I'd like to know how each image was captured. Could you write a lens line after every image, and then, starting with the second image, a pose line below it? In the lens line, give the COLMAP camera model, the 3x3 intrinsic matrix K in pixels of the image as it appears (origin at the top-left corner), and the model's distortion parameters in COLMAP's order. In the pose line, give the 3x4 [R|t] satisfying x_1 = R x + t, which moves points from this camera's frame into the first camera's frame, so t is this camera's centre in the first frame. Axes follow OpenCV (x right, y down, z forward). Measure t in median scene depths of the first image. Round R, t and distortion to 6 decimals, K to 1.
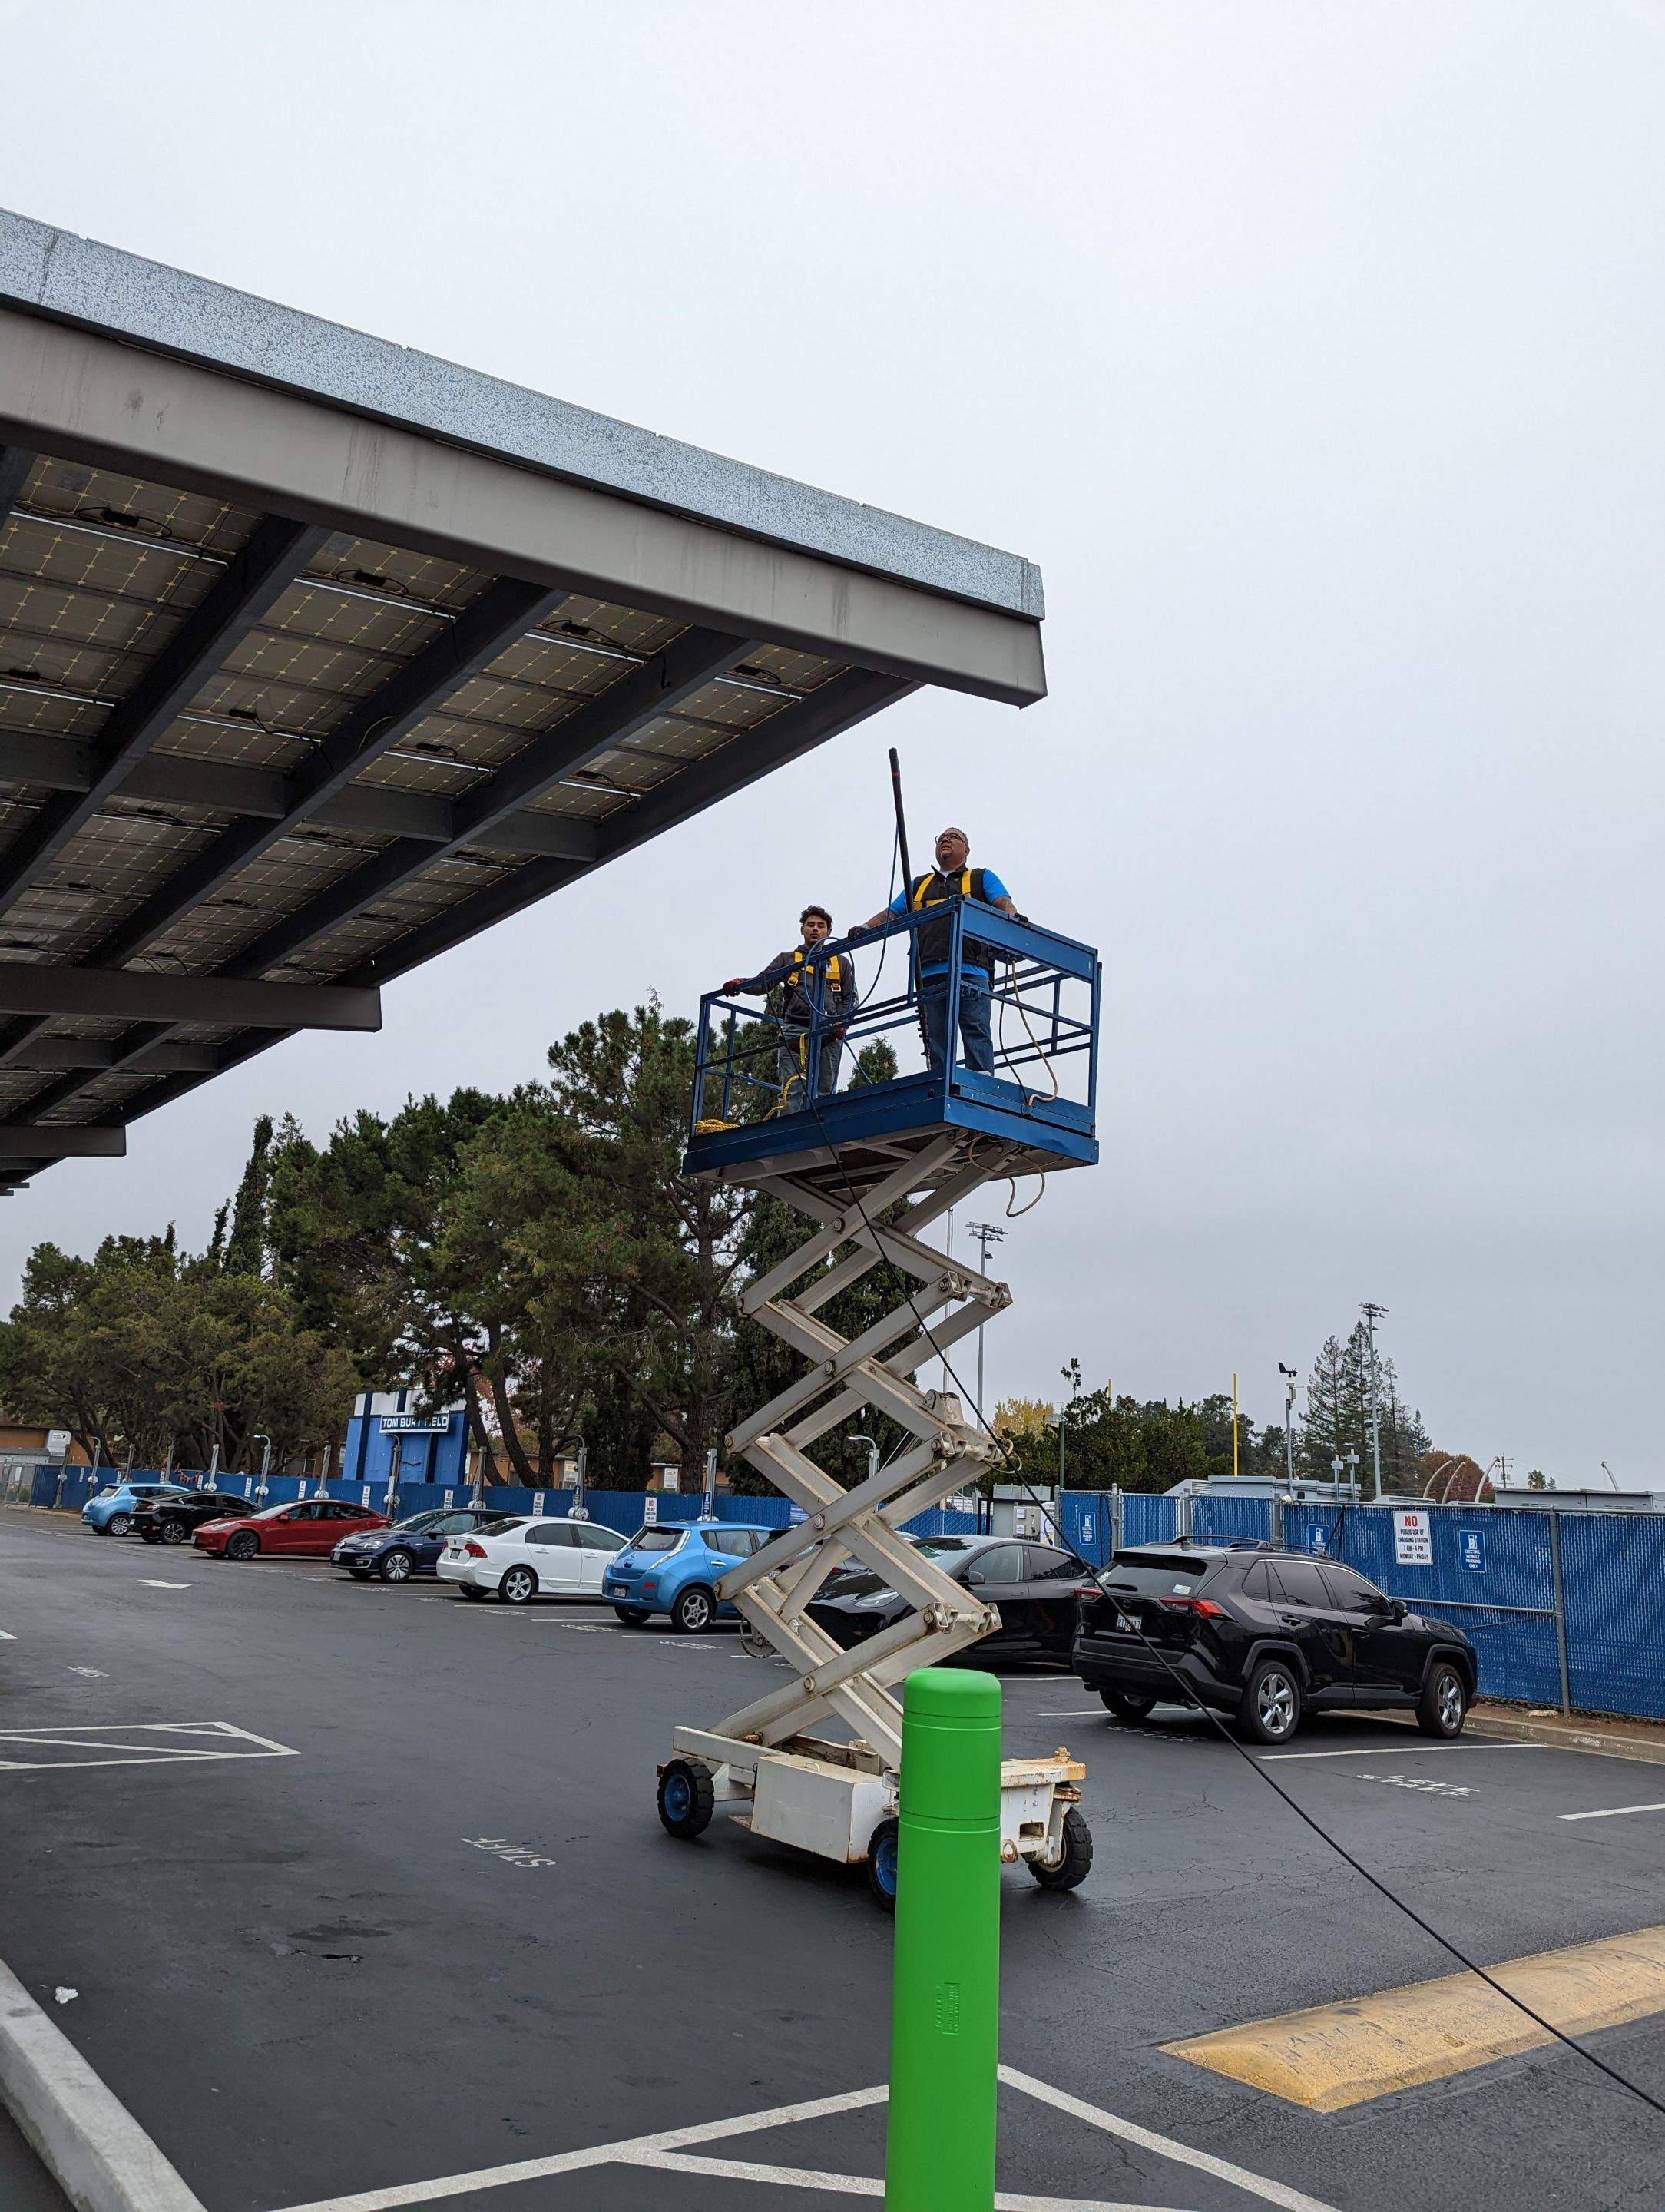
lens RADIAL K [[1430.8, 0, 798.5], [0, 1430.8, 868.3], [0, 0, 1]] dist [0.026427, -0.005186]
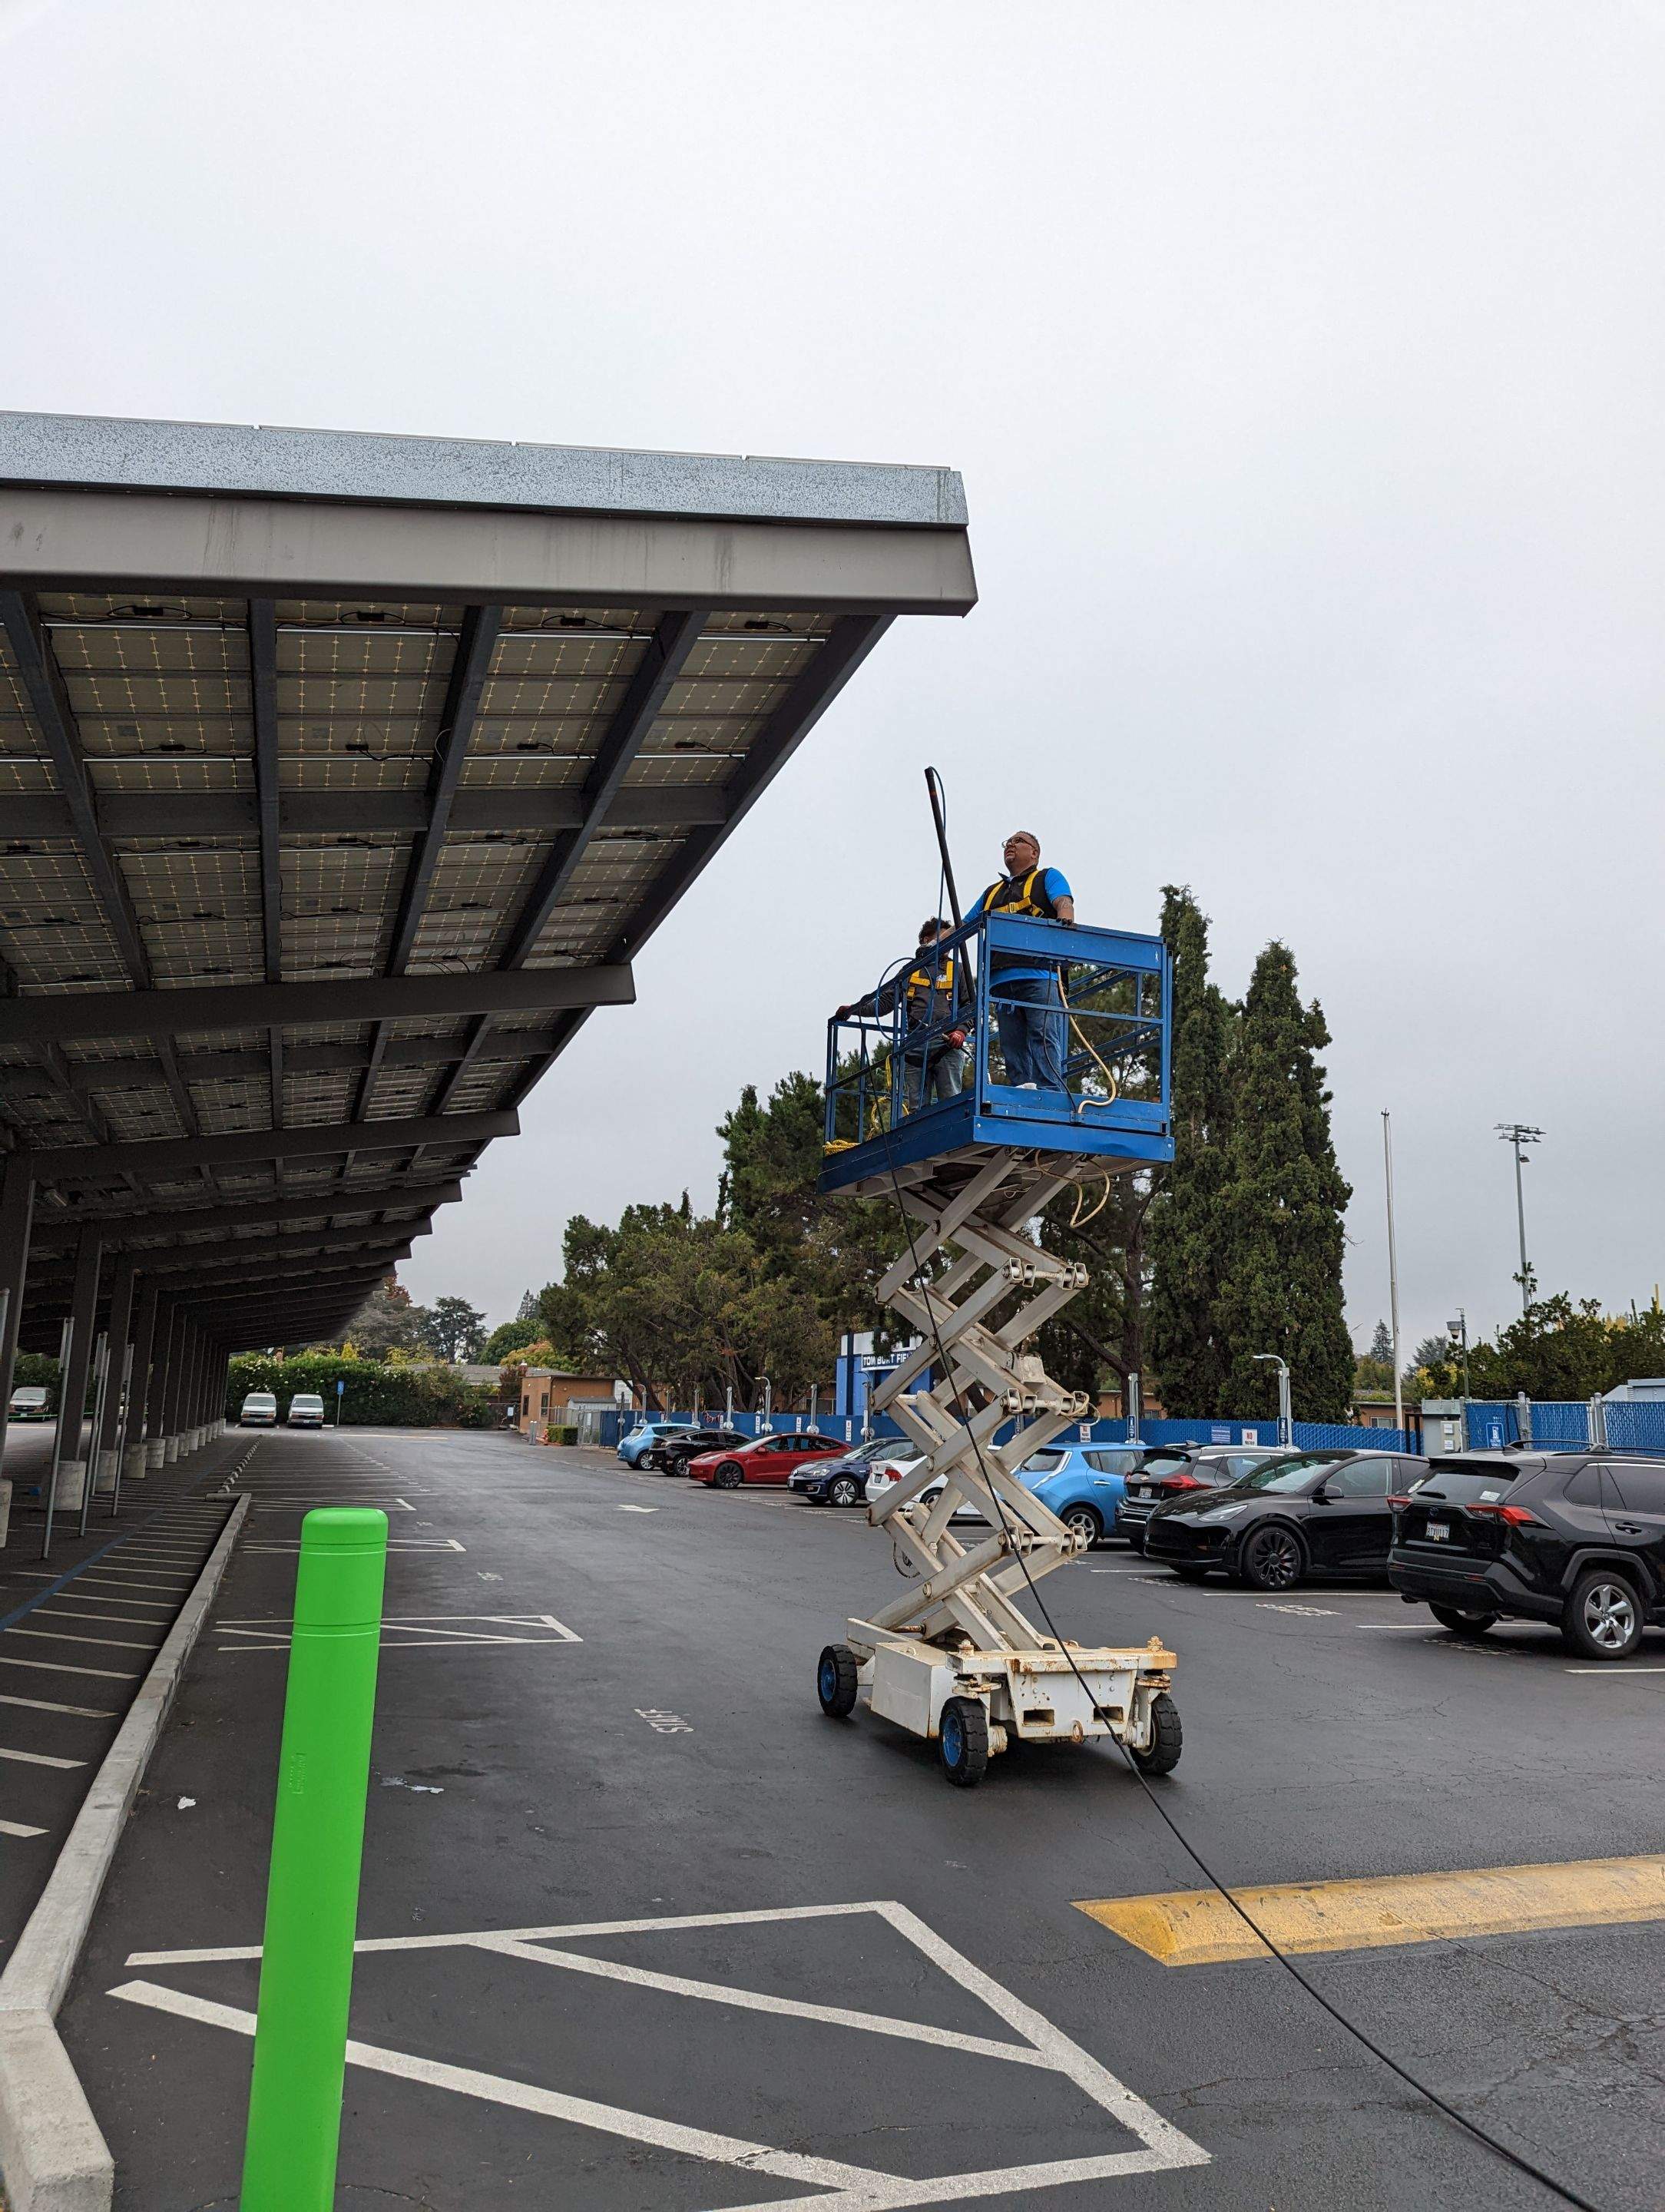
lens RADIAL K [[1444.7, 0, 831.9], [0, 1444.7, 854.1], [0, 0, 1]] dist [0.022648, 0.000622]
pose [[0.944137, -0.145229, -0.295827, 0.198653], [0.154792, 0.987906, 0.009033, 0.016429], [0.290938, -0.054320, 0.955199, 0.000667]]
